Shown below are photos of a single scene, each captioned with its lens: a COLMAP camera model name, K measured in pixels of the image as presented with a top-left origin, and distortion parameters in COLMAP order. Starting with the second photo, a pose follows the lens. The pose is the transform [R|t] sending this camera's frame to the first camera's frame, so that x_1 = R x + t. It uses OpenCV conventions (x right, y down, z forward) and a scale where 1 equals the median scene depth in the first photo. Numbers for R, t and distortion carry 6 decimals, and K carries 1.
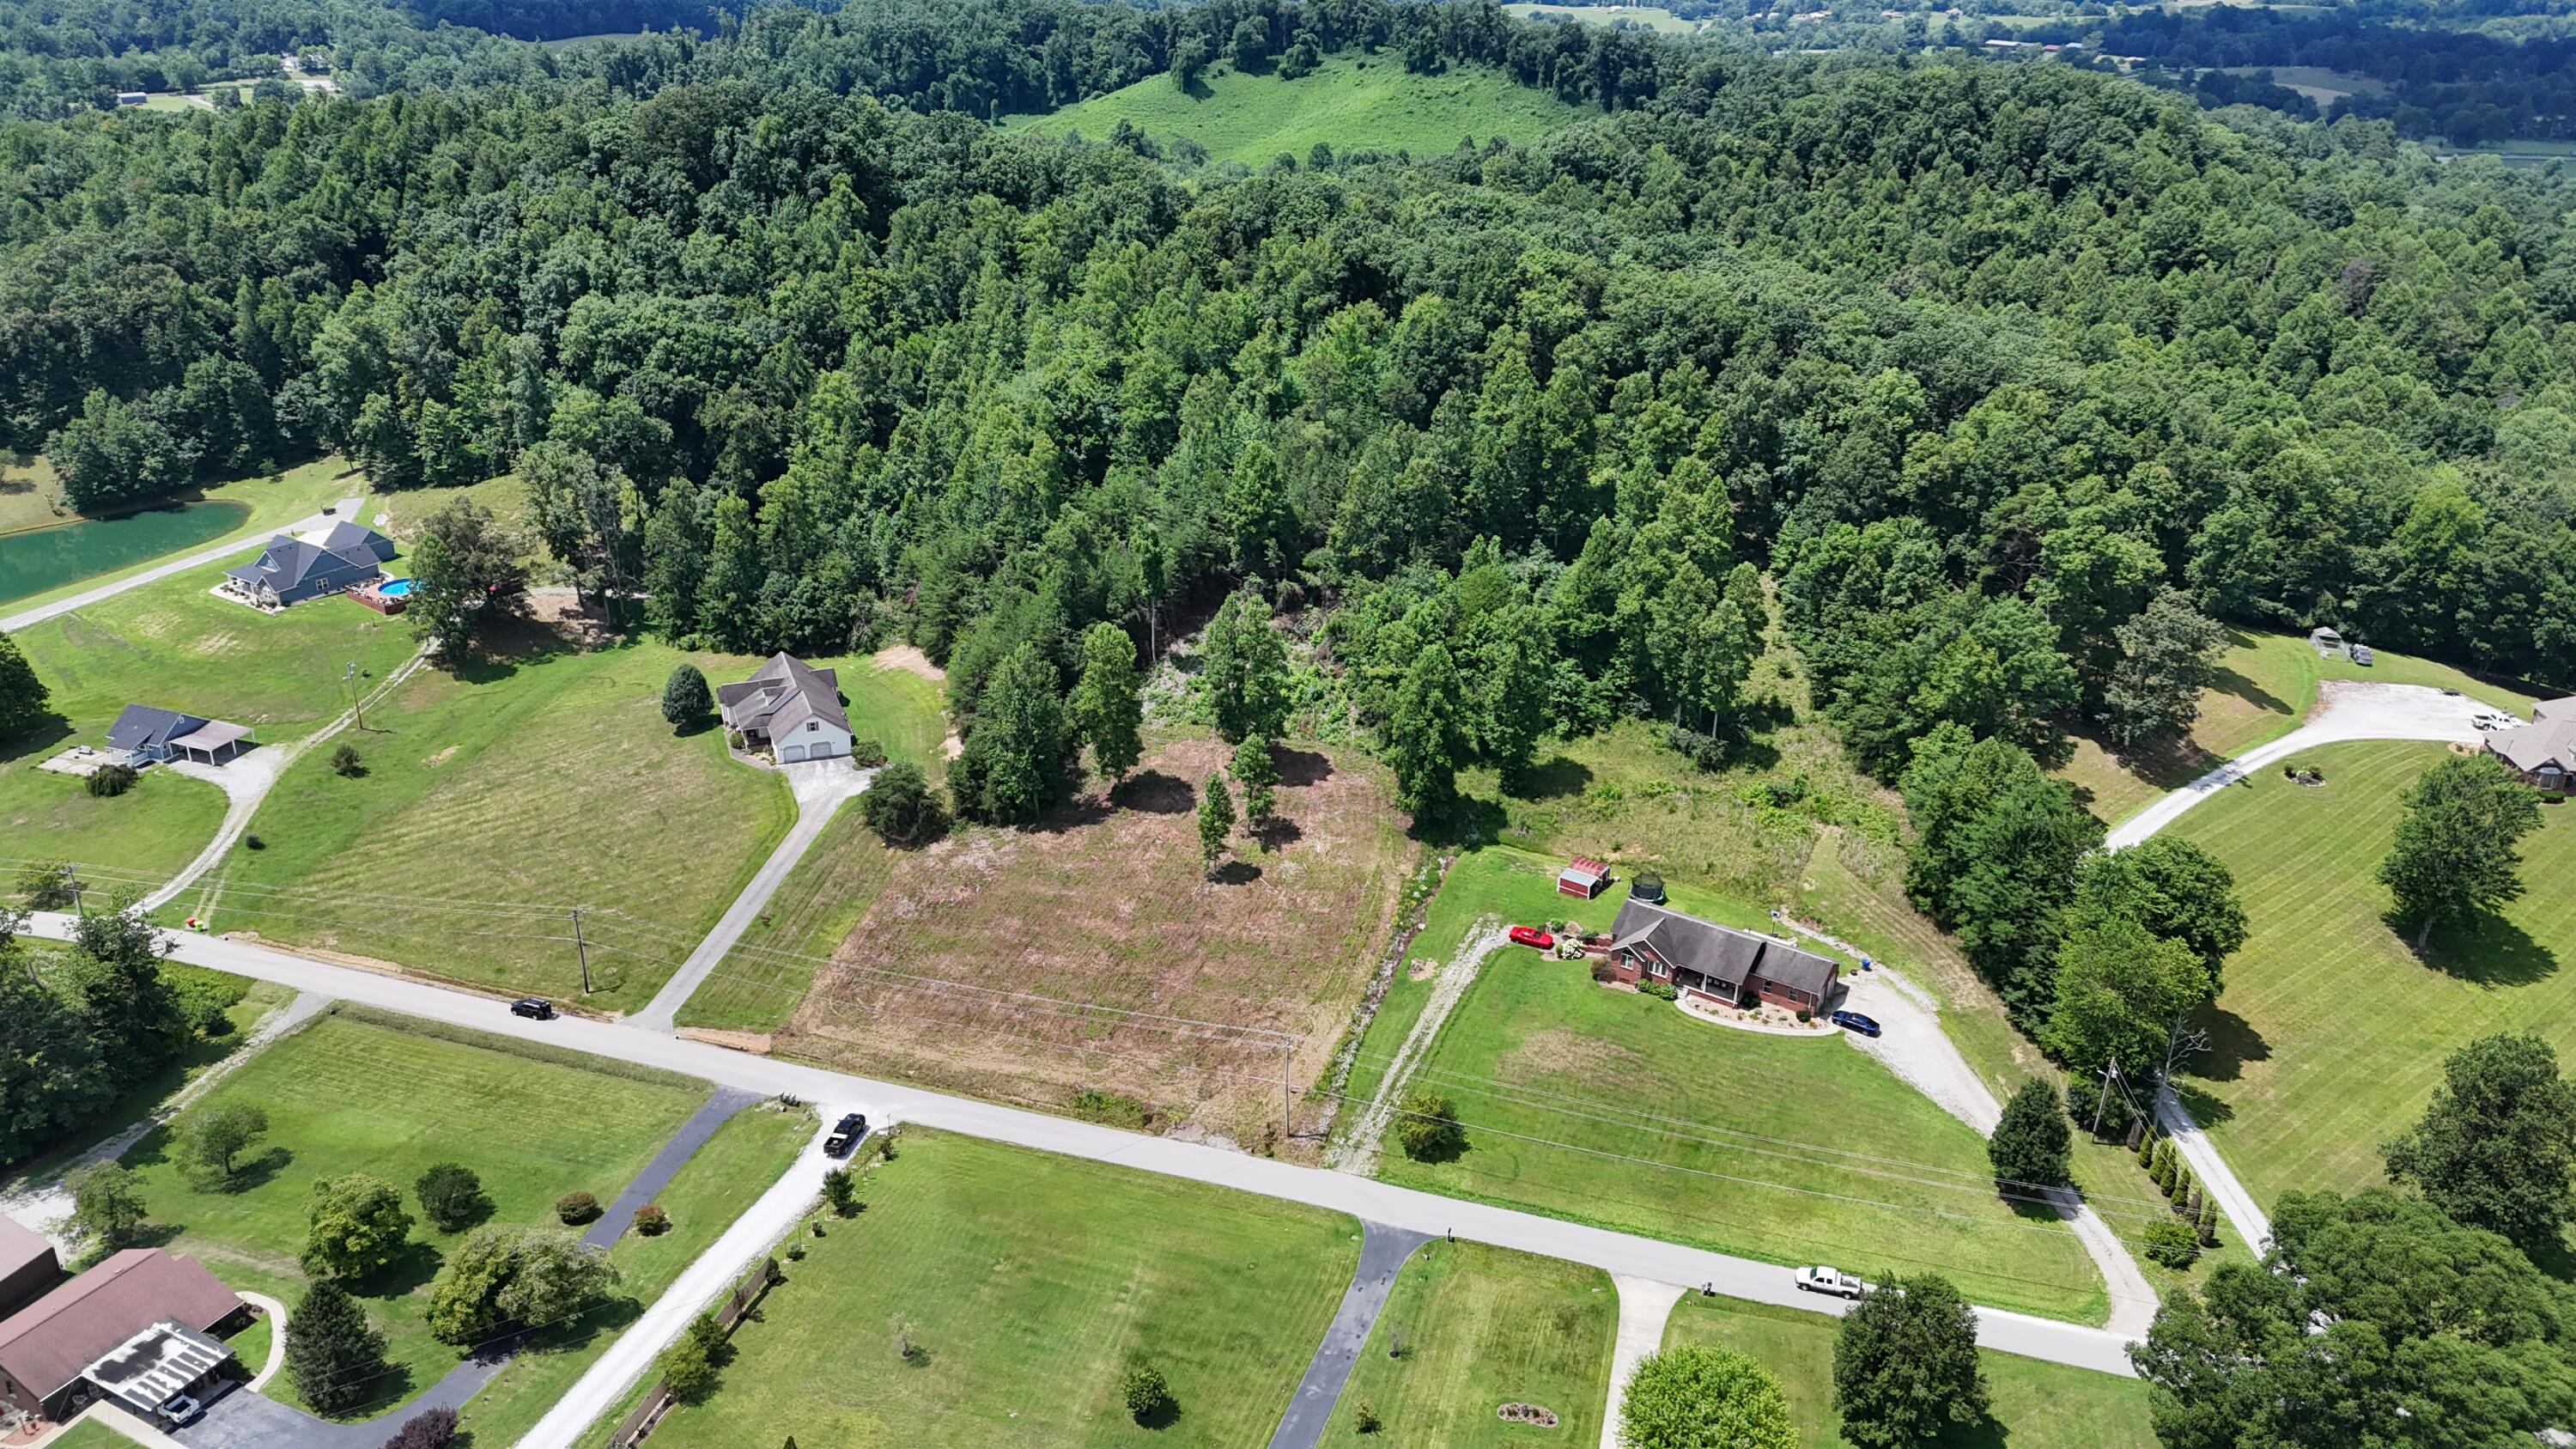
lens RADIAL K [[1886.9, 0, 1278.0], [0, 1886.9, 741.0], [0, 0, 1]] dist [0.067036, -0.071230]
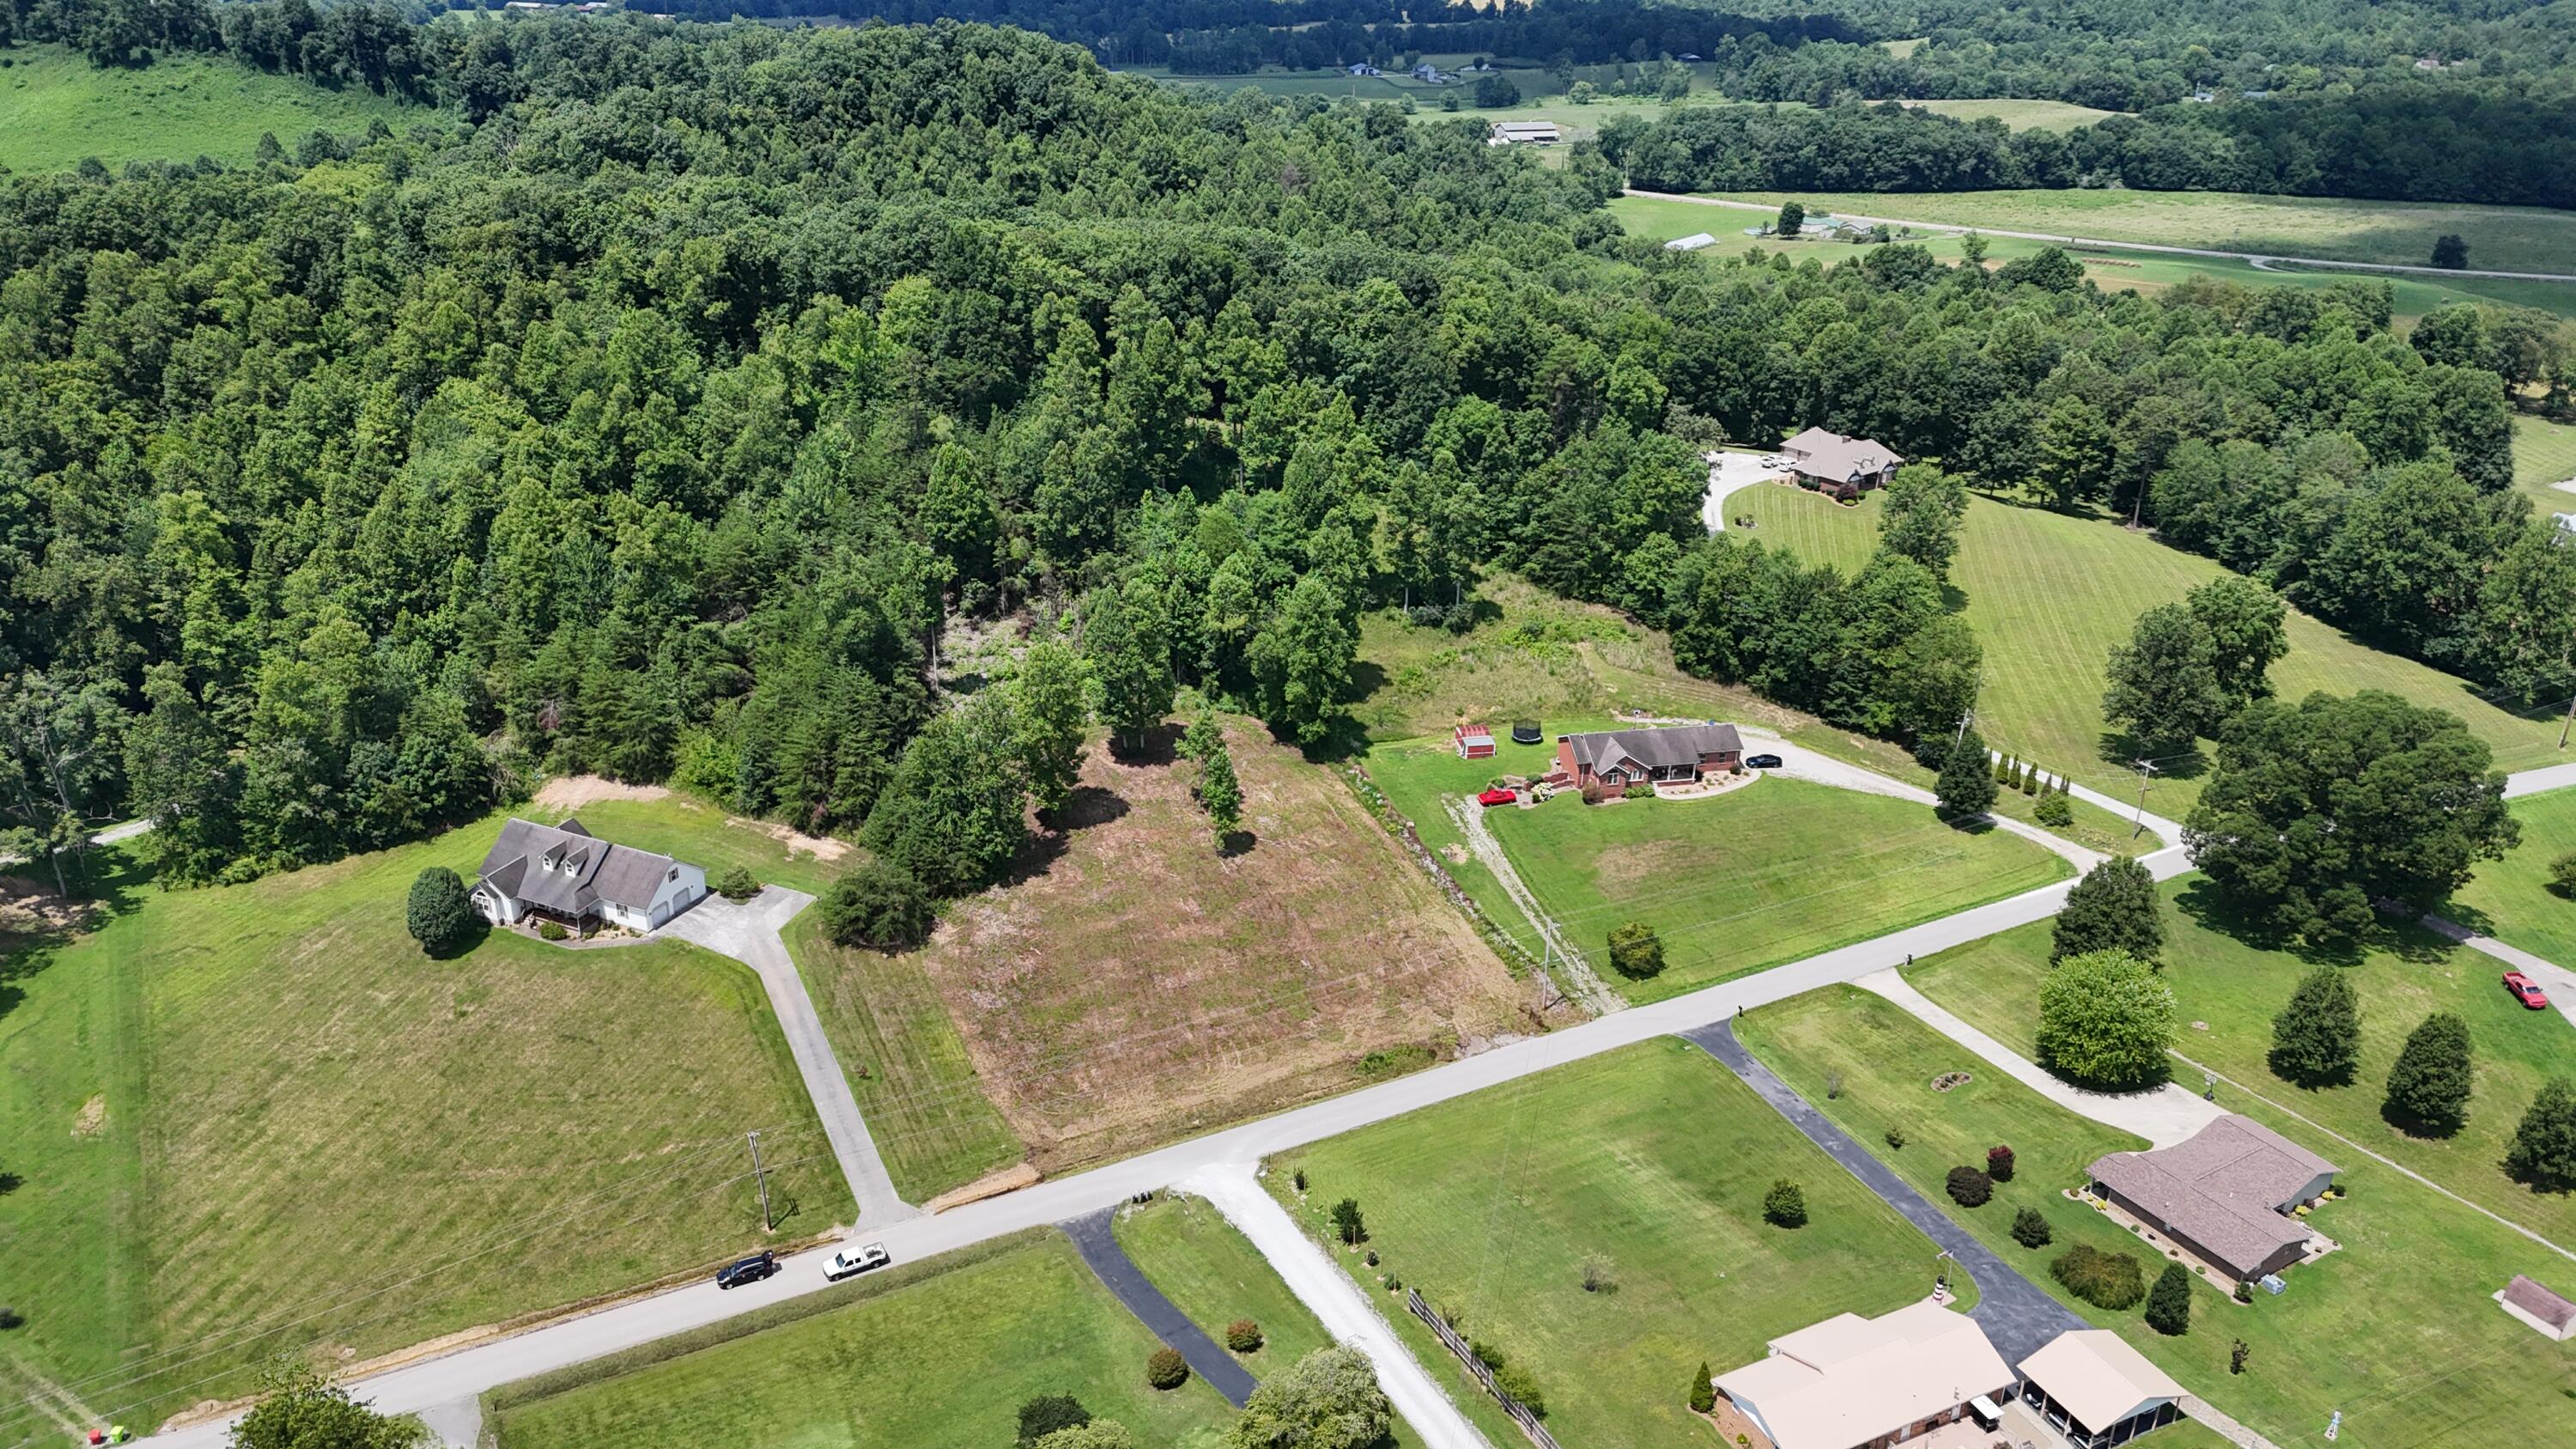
lens RADIAL K [[1886.9, 0, 1285.6], [0, 1886.9, 733.7], [0, 0, 1]] dist [0.067036, -0.071230]
pose [[0.707004, -0.295778, 0.642386, -0.622049], [0.285685, 0.950376, 0.123166, -0.100682], [-0.646938, 0.096441, 0.756419, 0.200766]]
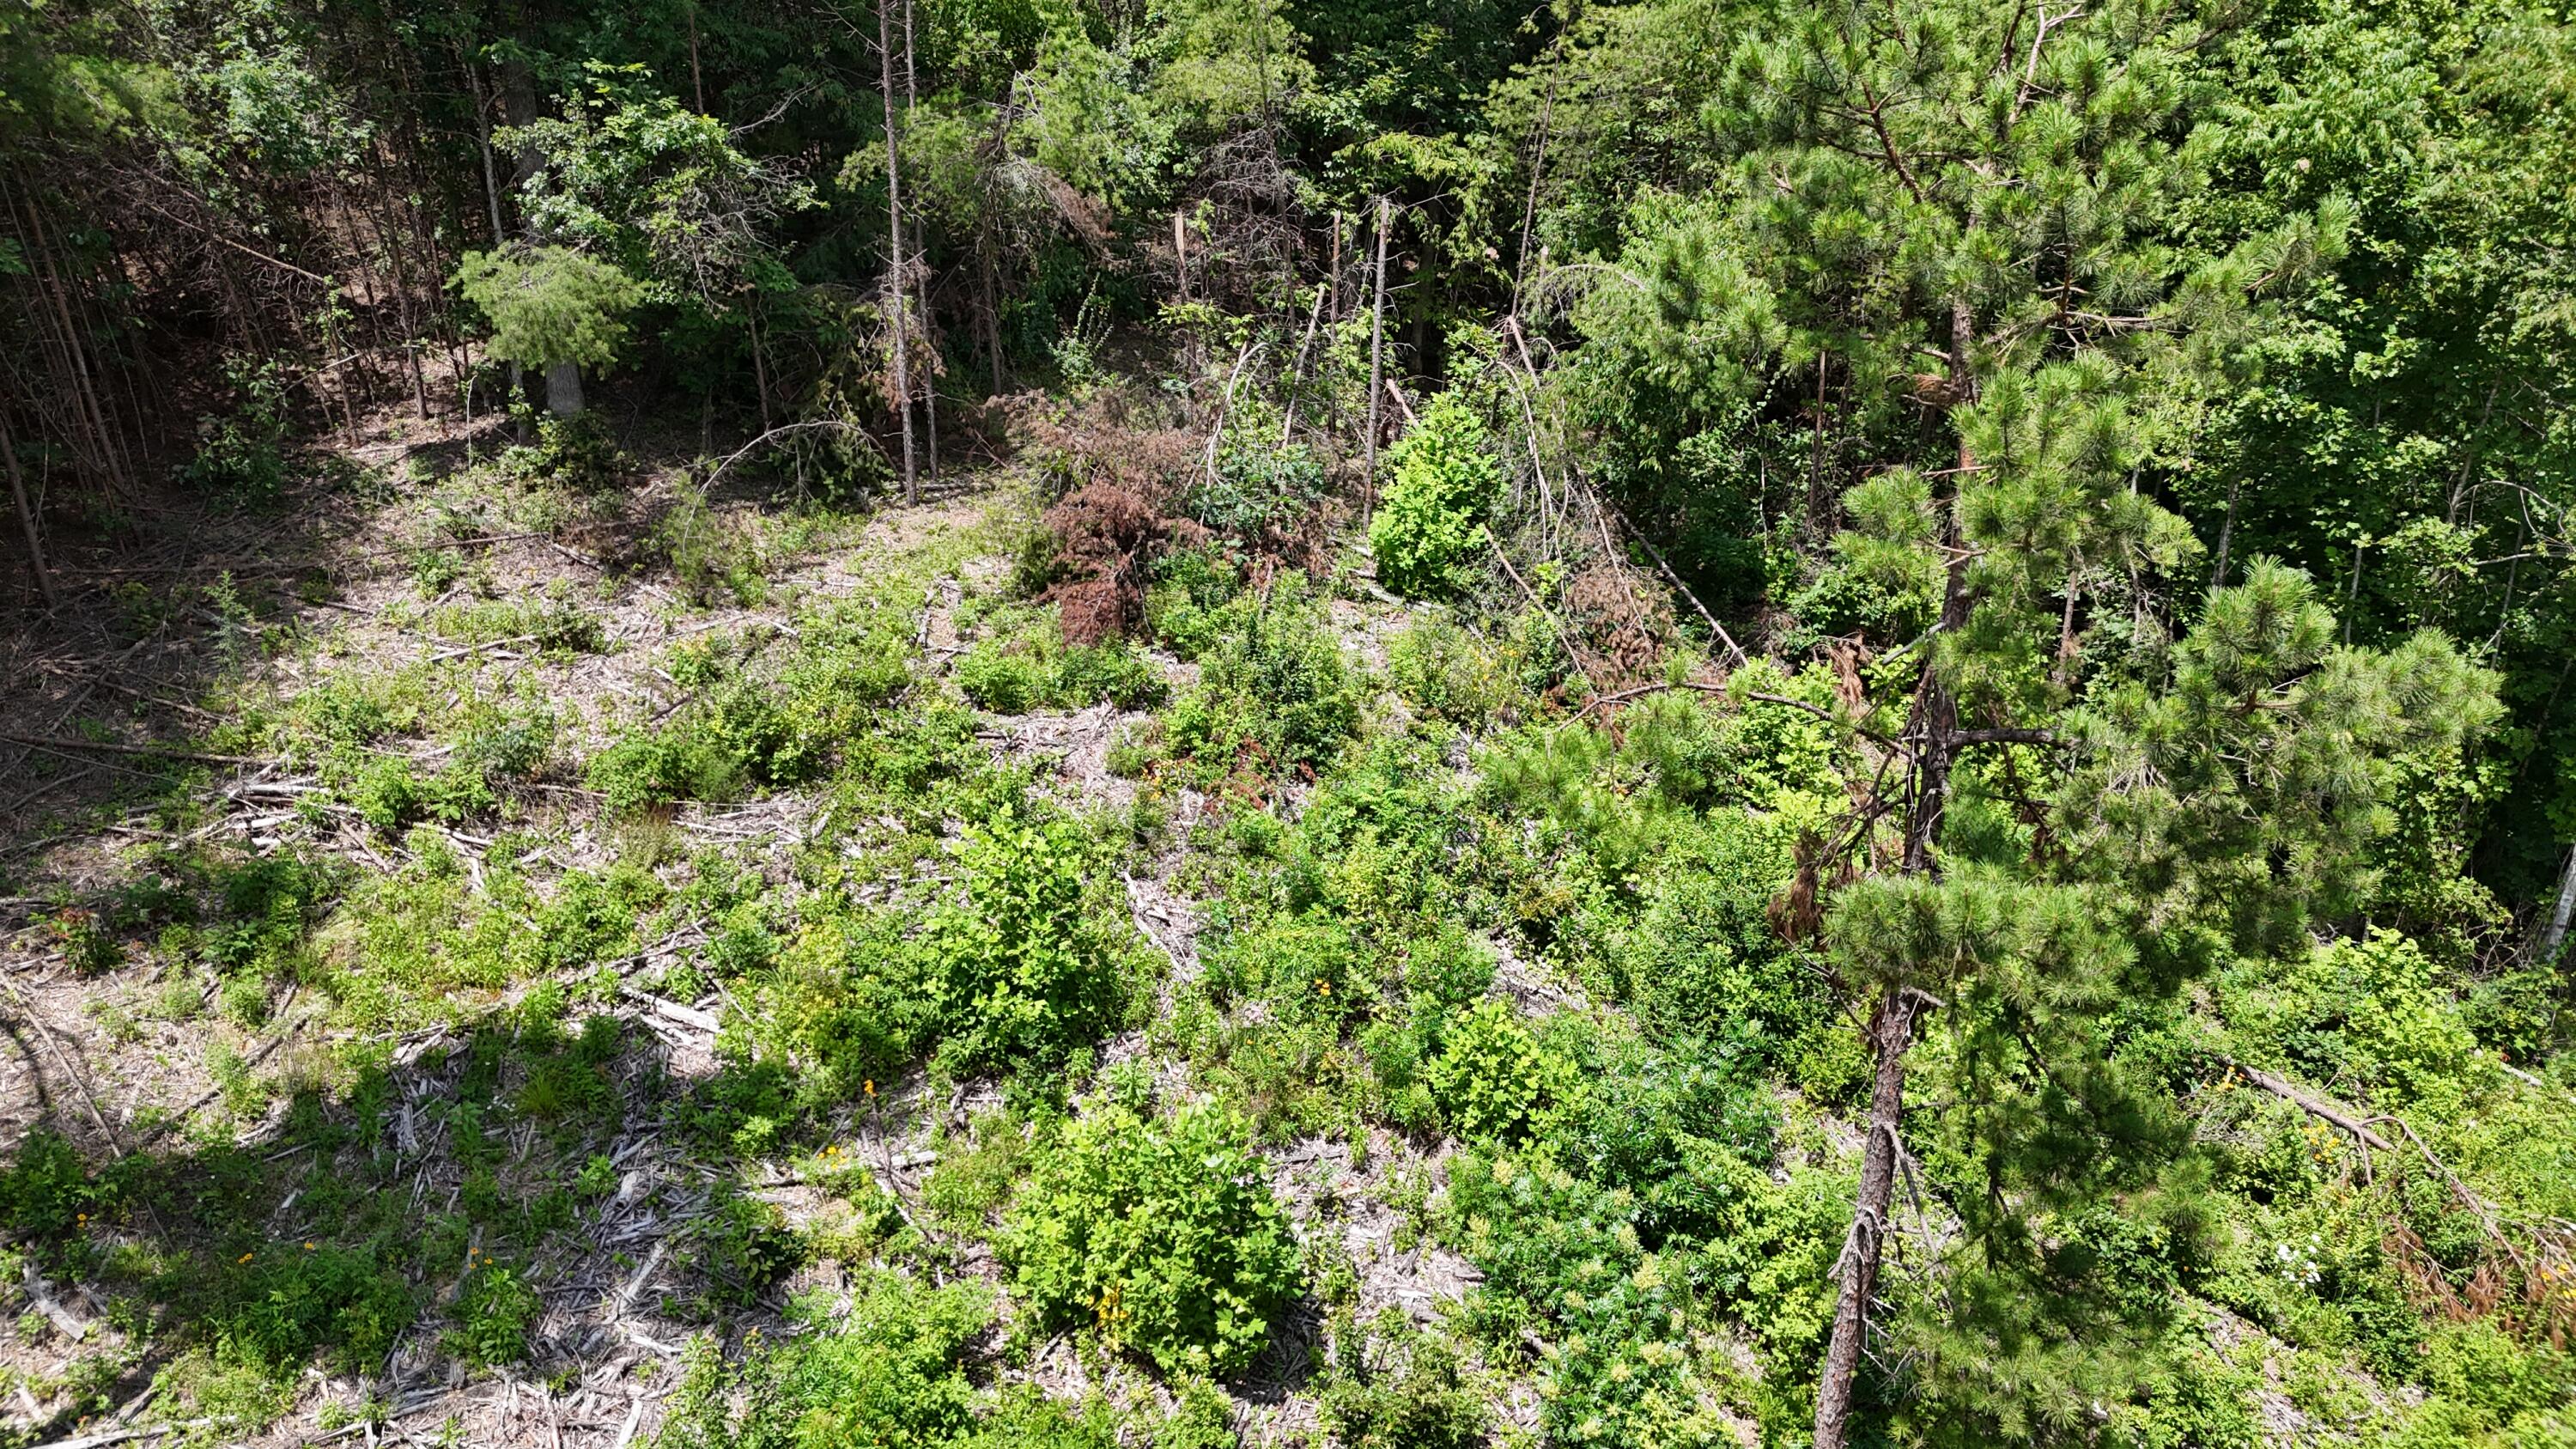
lens RADIAL K [[1886.9, 0, 1290.0], [0, 1886.9, 726.6], [0, 0, 1]] dist [0.067036, -0.071230]
pose [[0.646258, -0.243028, 0.723386, -0.081597], [0.314682, 0.948456, 0.037512, -0.056222], [-0.695216, 0.203394, 0.689424, 1.045017]]
